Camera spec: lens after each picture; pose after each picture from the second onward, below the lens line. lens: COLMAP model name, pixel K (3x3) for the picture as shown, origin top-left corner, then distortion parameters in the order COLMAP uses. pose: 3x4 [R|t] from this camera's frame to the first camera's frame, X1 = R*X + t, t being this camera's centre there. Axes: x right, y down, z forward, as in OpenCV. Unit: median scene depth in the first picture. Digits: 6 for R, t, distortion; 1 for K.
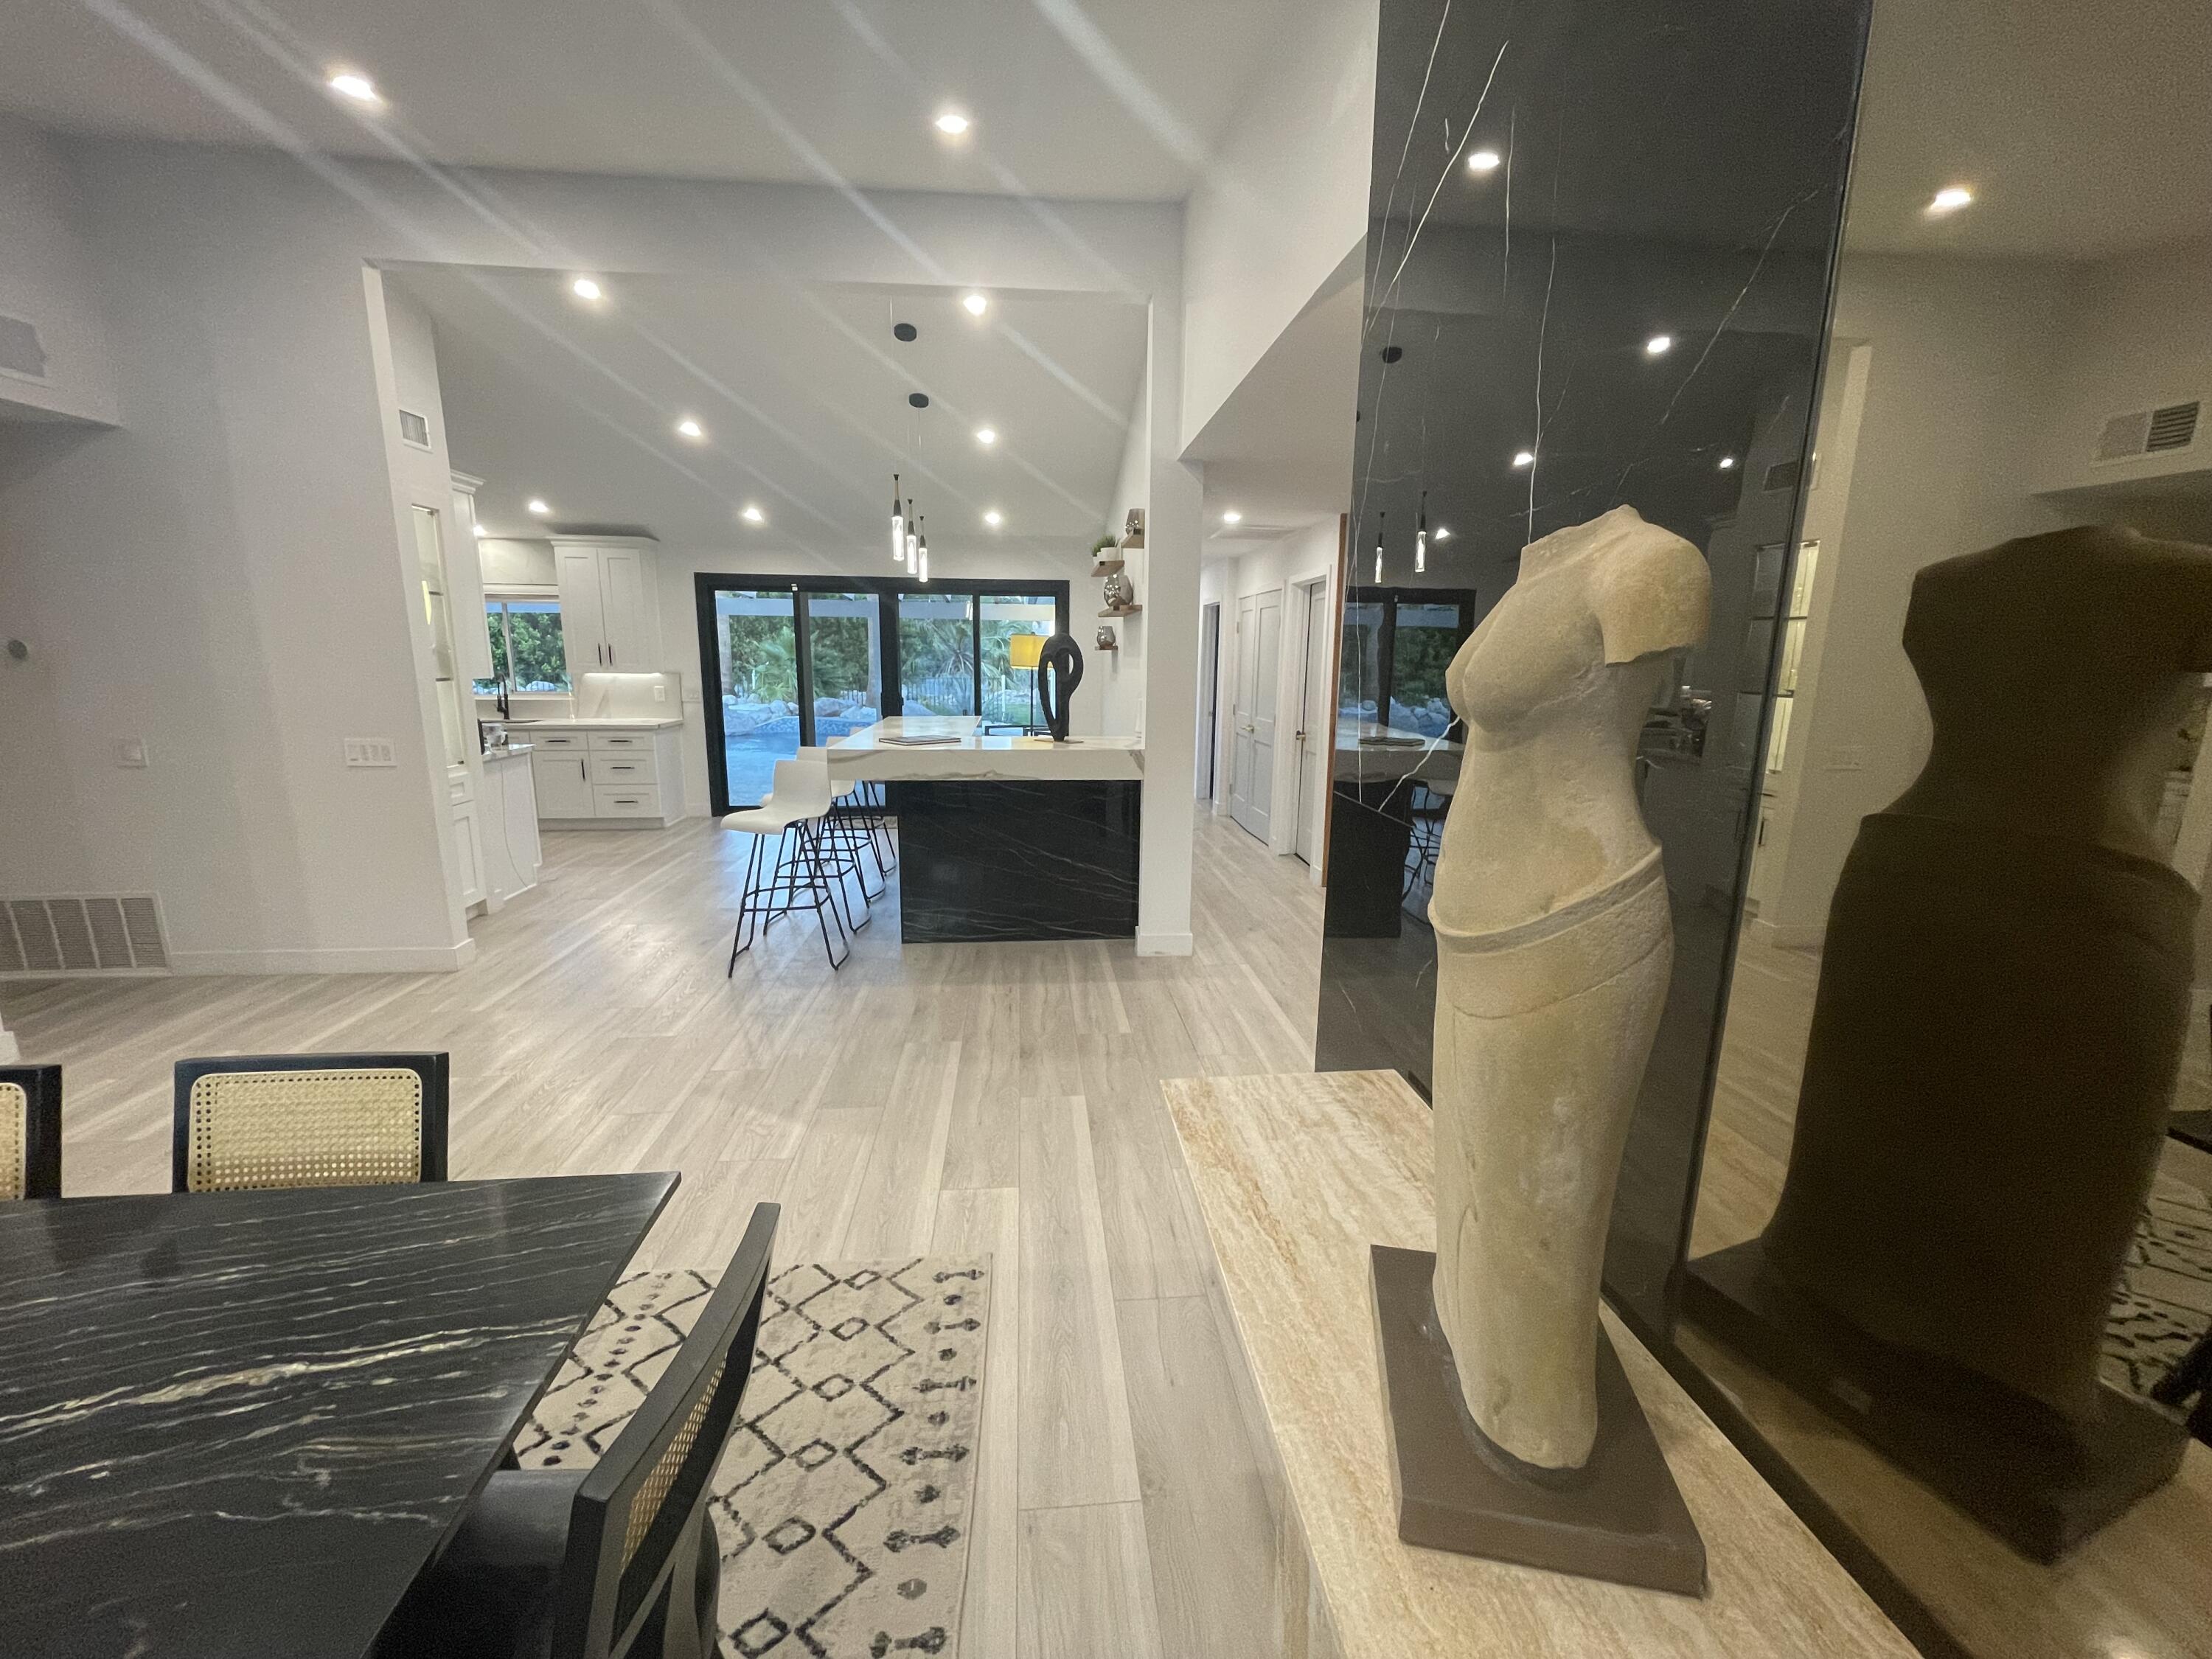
lens RADIAL K [[889.2, 0, 1106.0], [0, 889.2, 829.5], [0, 0, 1]] dist [-0.003944, -0.000384]
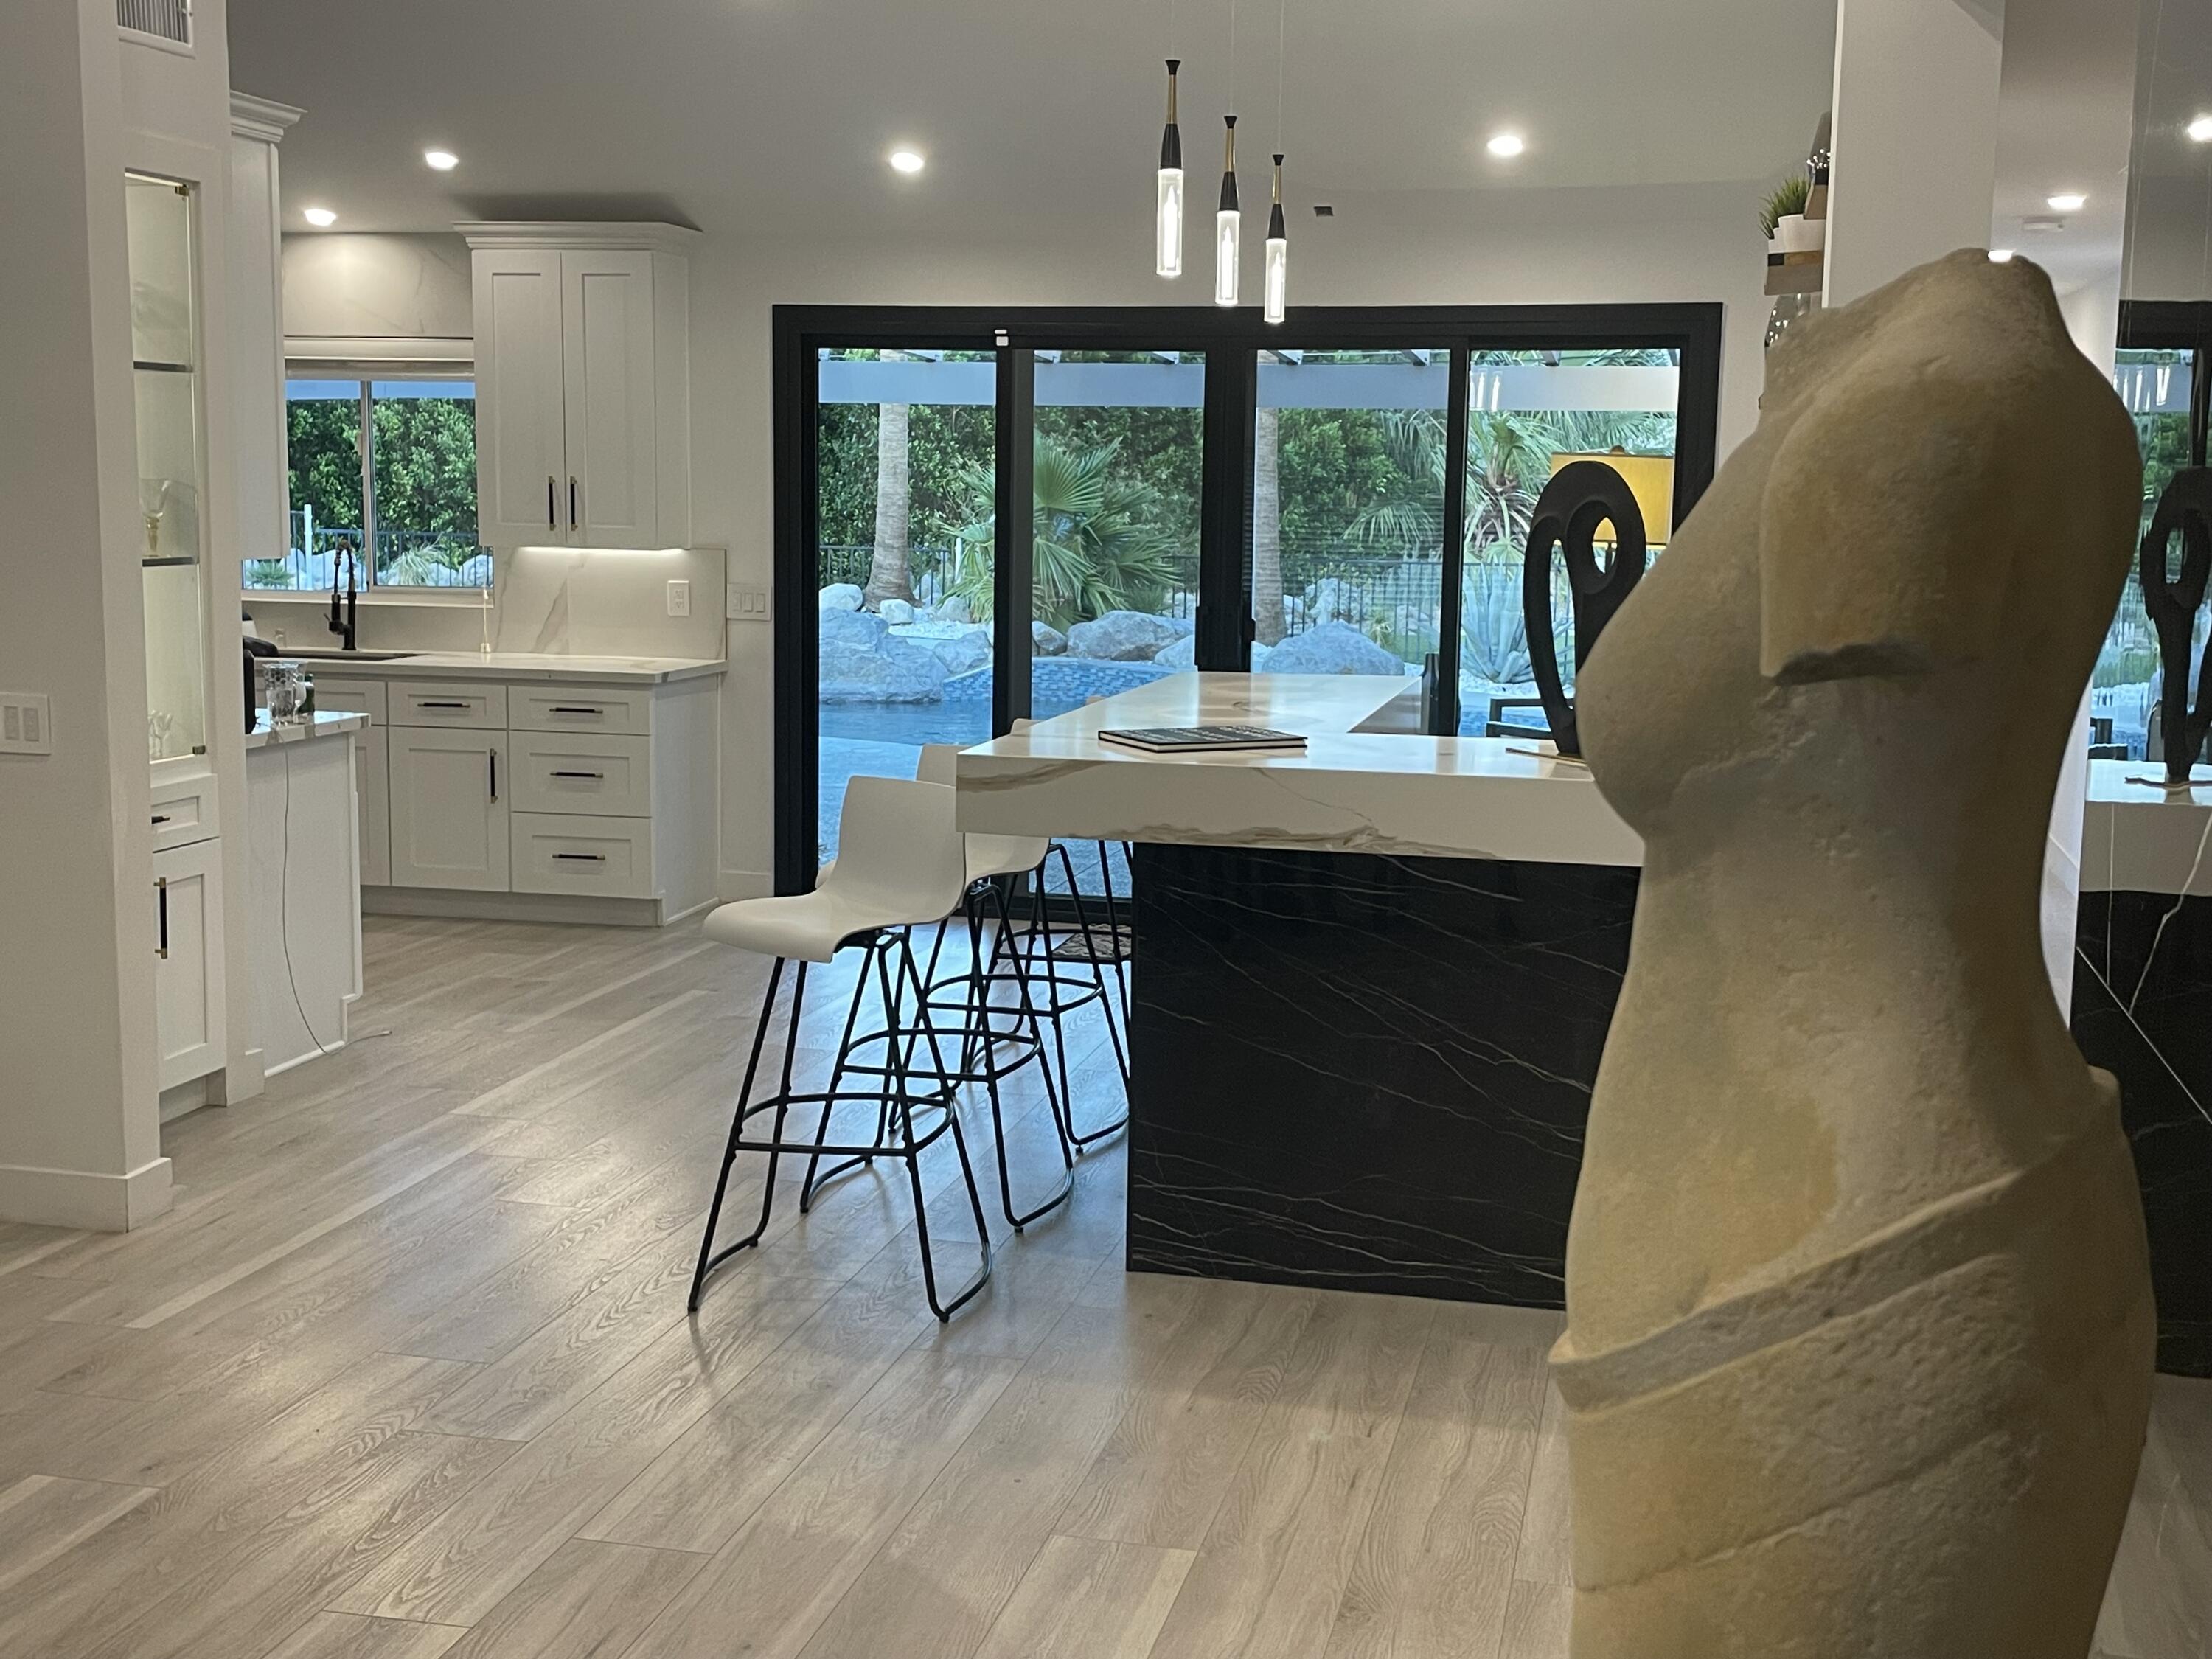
lens RADIAL K [[2459.4, 0, 1108.0], [0, 2459.4, 799.2], [0, 0, 1]] dist [0.152284, -0.338544]
pose [[0.946512, 0.043423, -0.319733, 0.089773], [-0.066223, 0.995952, -0.060780, -0.007000], [0.315800, 0.078703, 0.945556, -0.014602]]
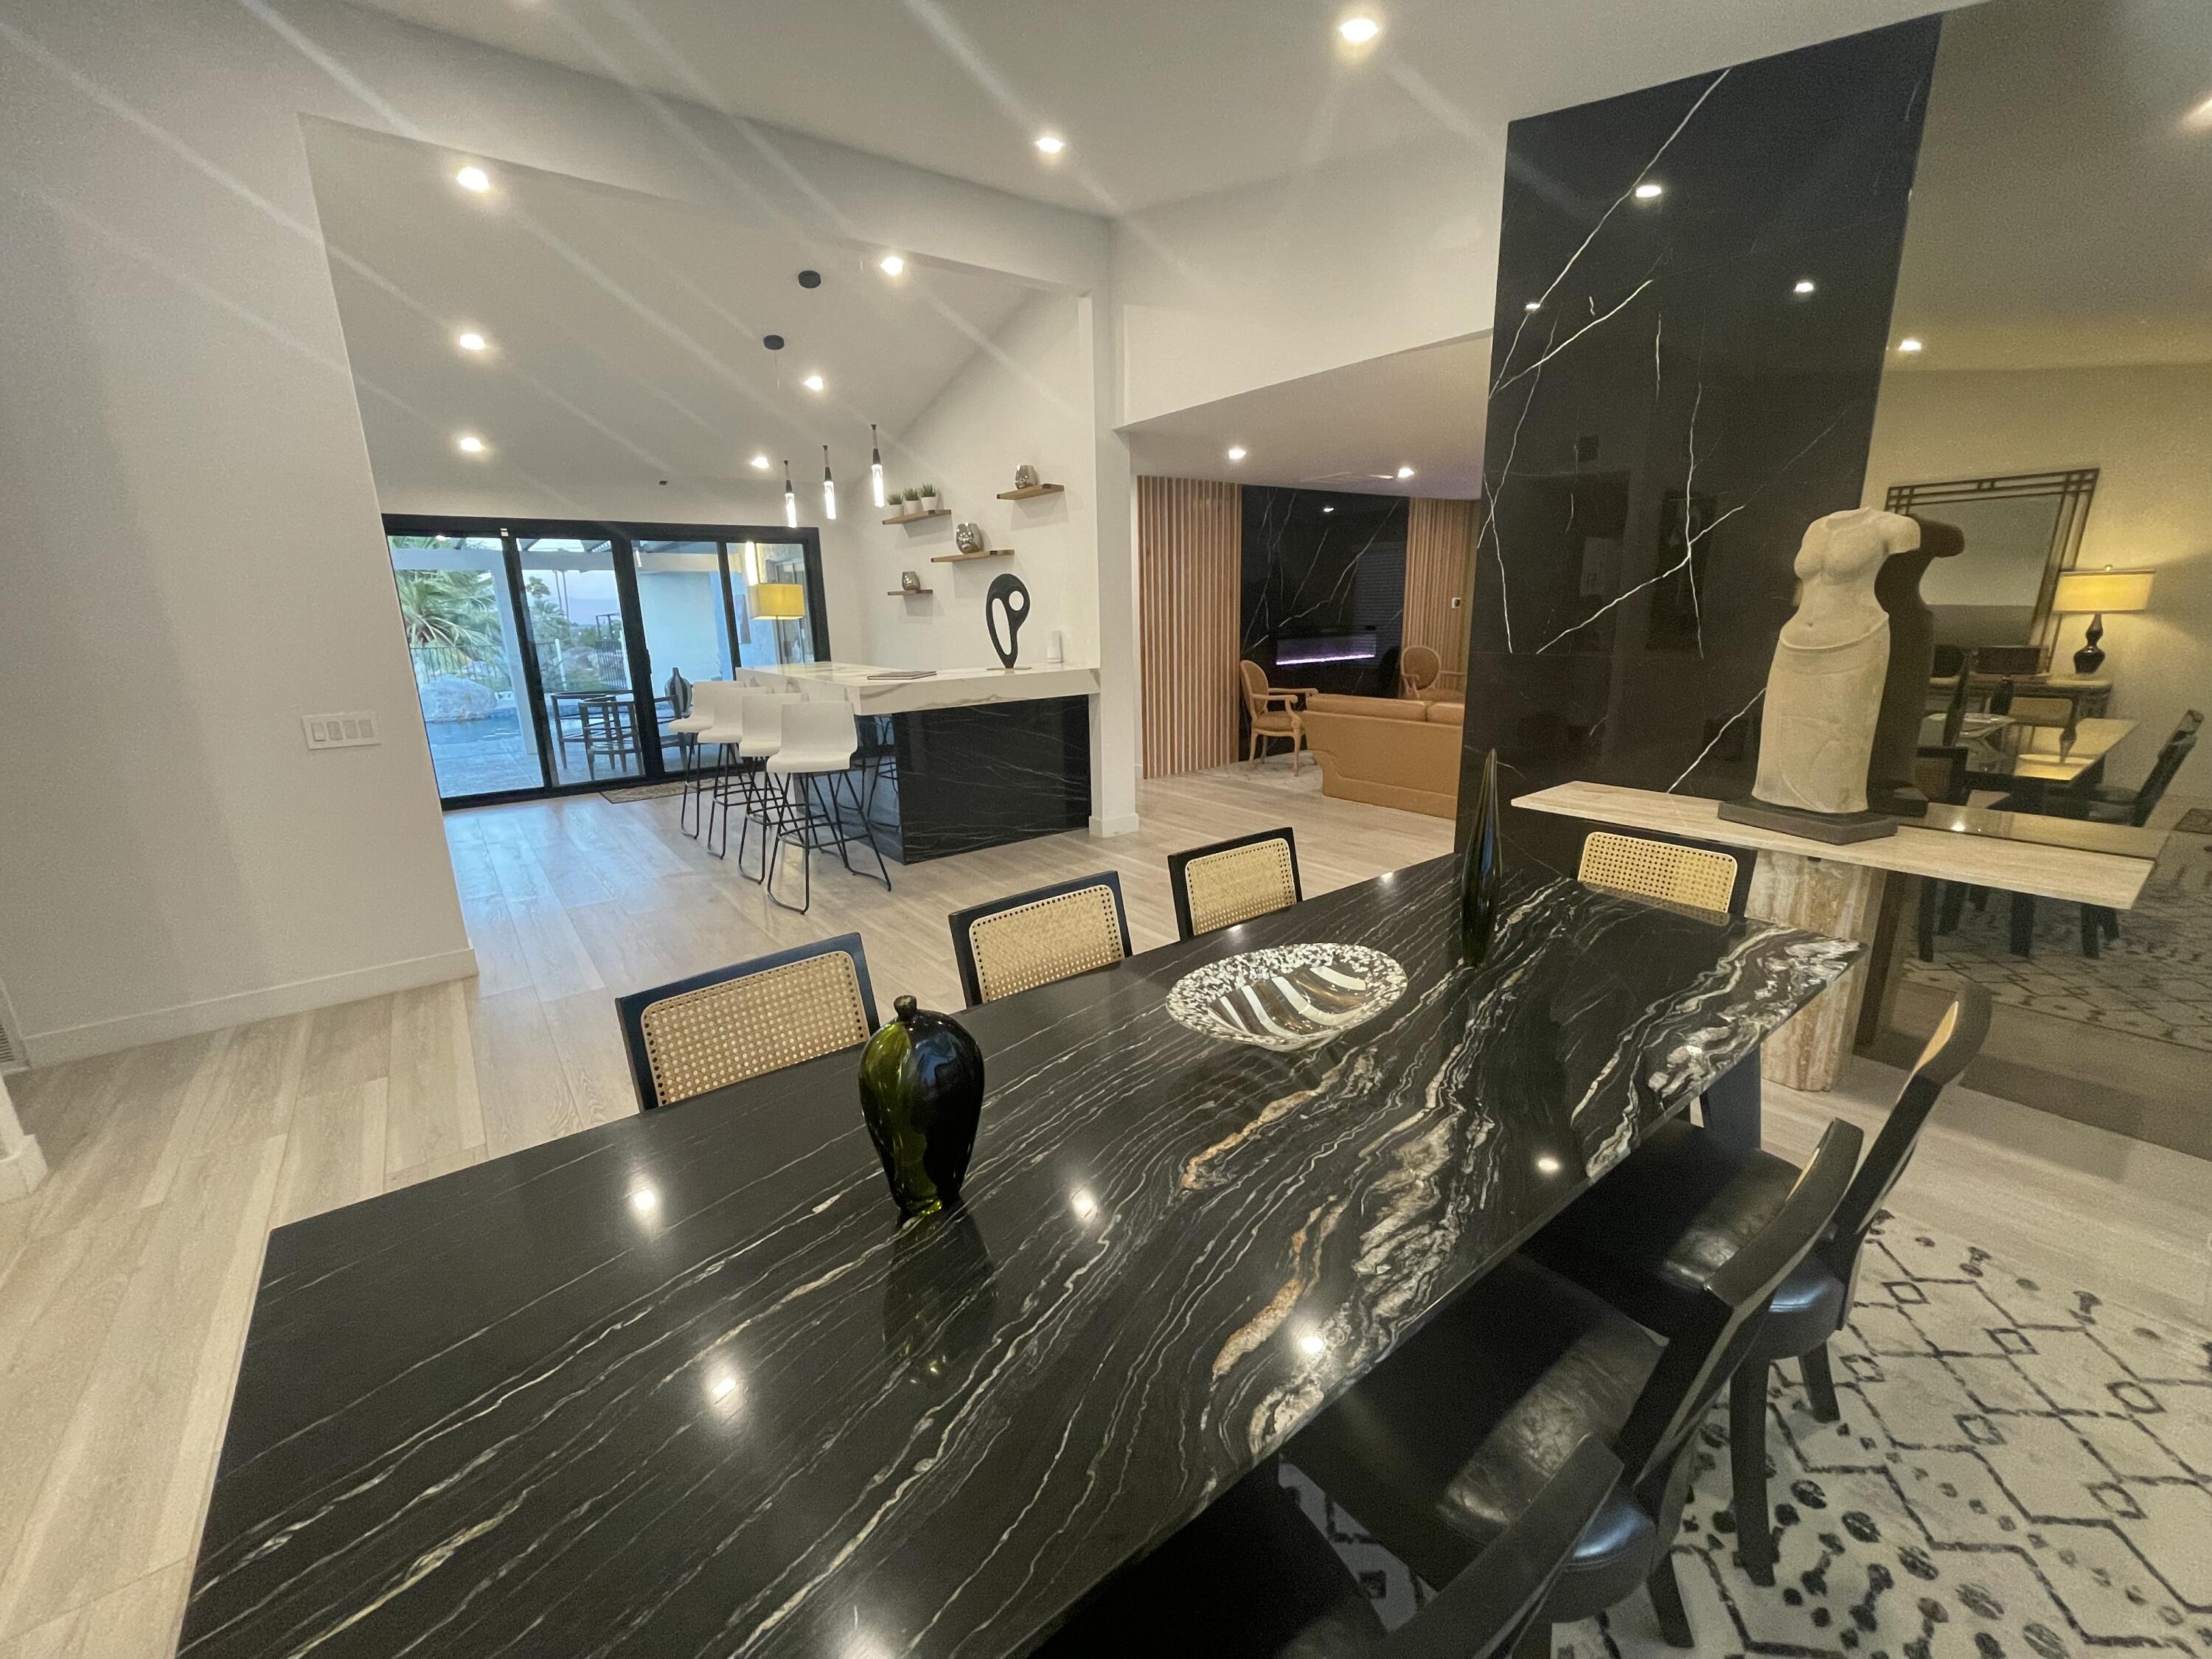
lens RADIAL K [[889.2, 0, 1106.0], [0, 889.2, 829.5], [0, 0, 1]] dist [-0.003944, -0.000384]
pose [[0.849195, -0.158937, 0.503593, -0.552465], [0.133554, 0.987270, 0.086380, 0.023488], [-0.510912, -0.006096, 0.859612, -0.056792]]
